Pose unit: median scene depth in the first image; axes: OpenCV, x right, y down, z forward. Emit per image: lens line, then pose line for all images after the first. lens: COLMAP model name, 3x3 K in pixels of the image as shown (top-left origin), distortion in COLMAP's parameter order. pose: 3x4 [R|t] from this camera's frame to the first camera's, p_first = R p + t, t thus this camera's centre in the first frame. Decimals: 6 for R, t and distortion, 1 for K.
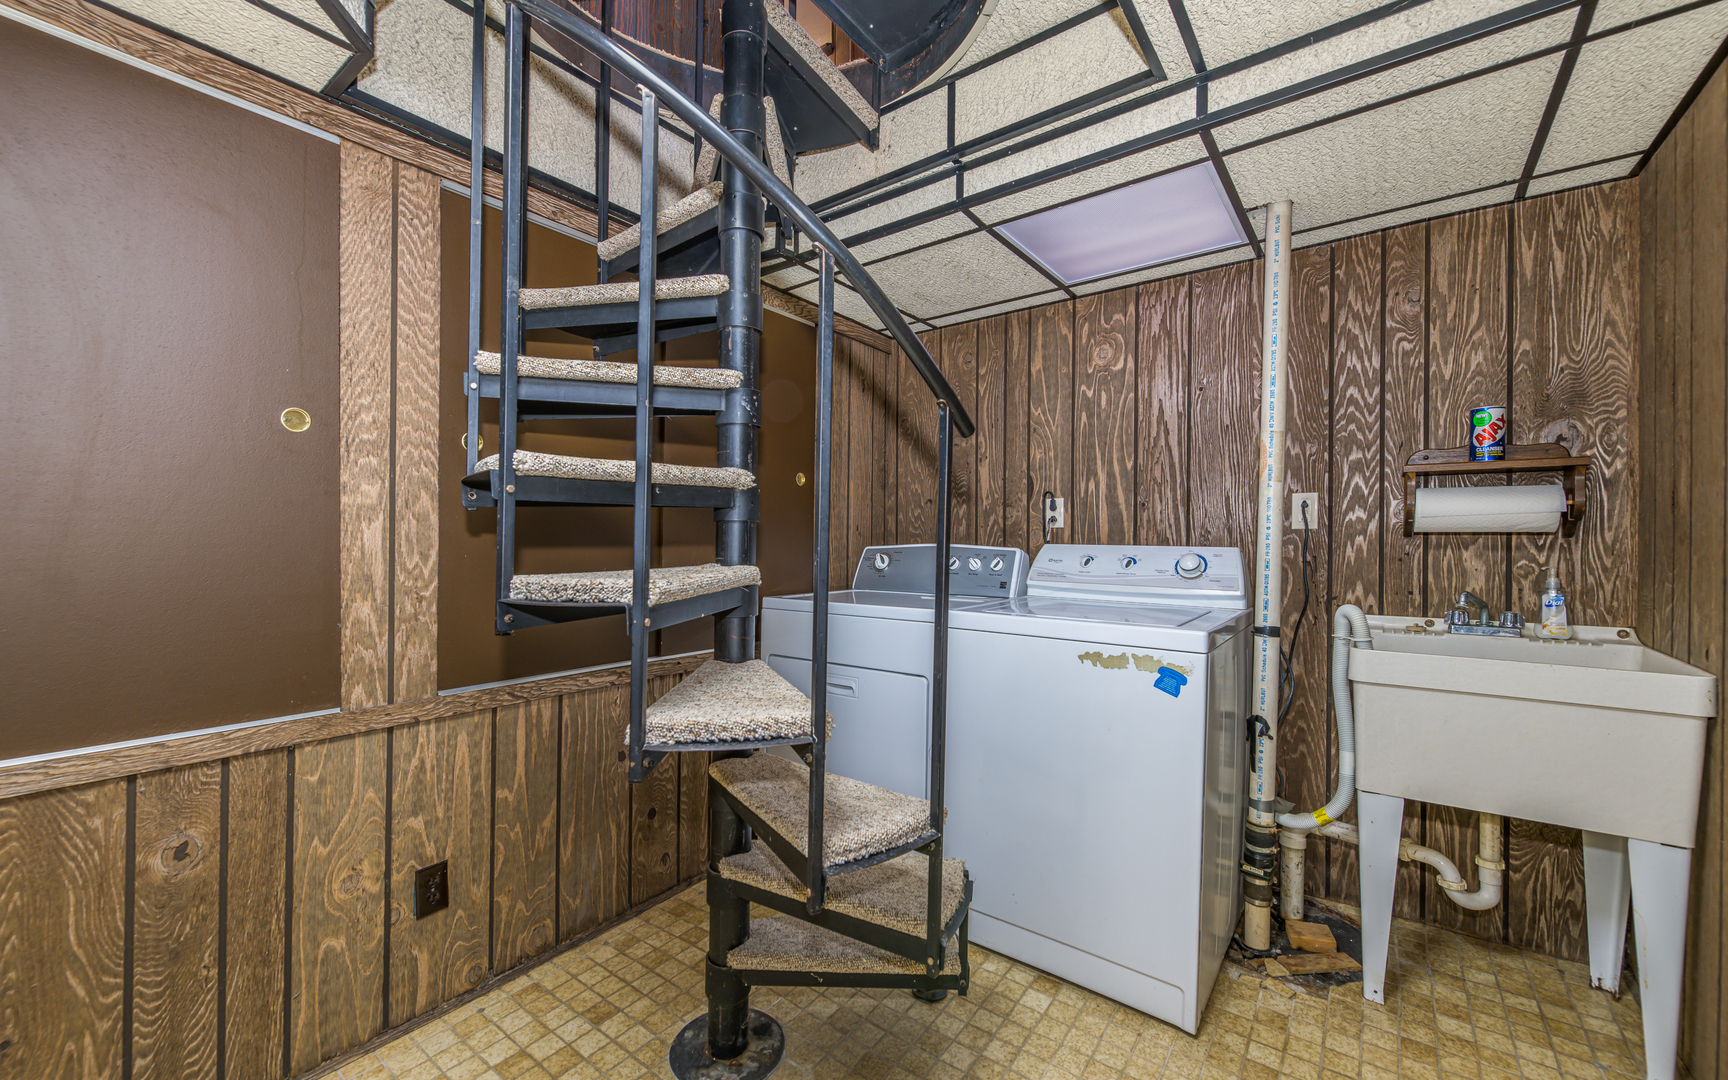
lens RADIAL K [[685.5, 0, 863.4], [0, 685.5, 540.0], [0, 0, 1]] dist [0.002780, -0.001091]
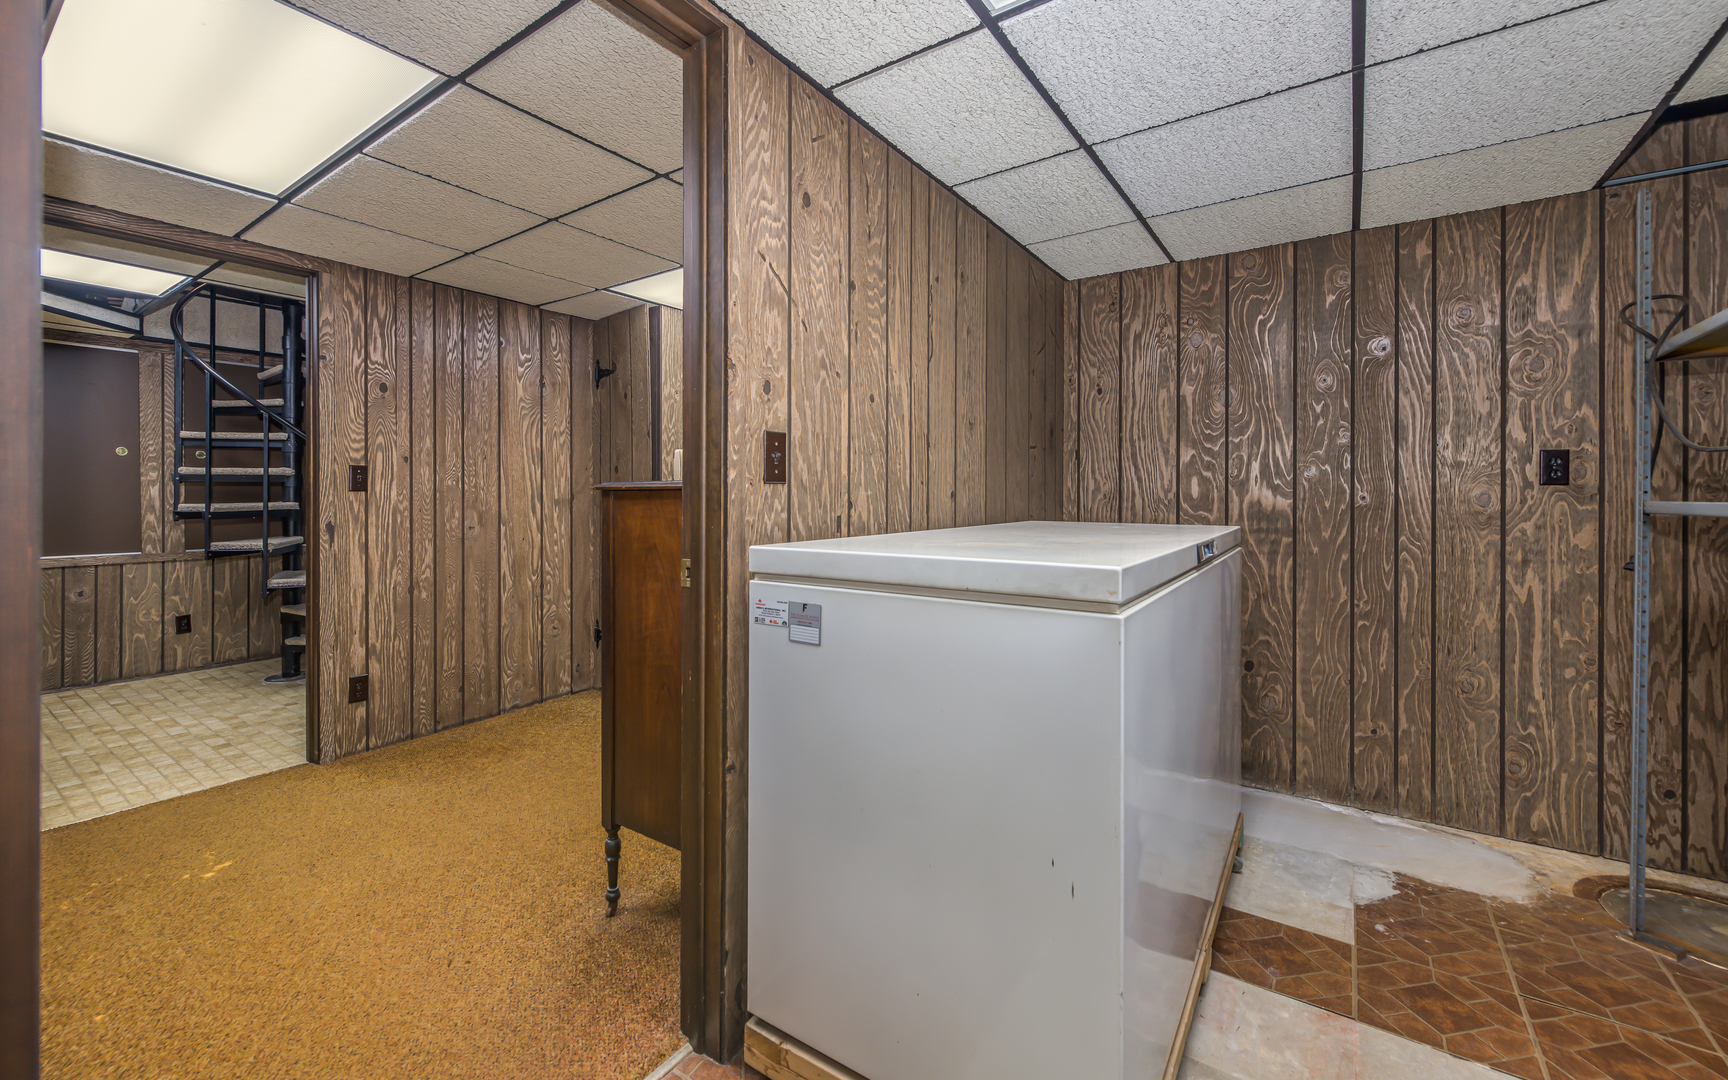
lens RADIAL K [[685.5, 0, 866.4], [0, 685.5, 499.8], [0, 0, 1]] dist [0.002780, -0.001091]
pose [[0.999100, 0.000140, 0.042425, 2.125056], [-0.000583, 0.999946, 0.010417, -0.001789], [-0.042421, -0.010432, 0.999045, -1.970445]]
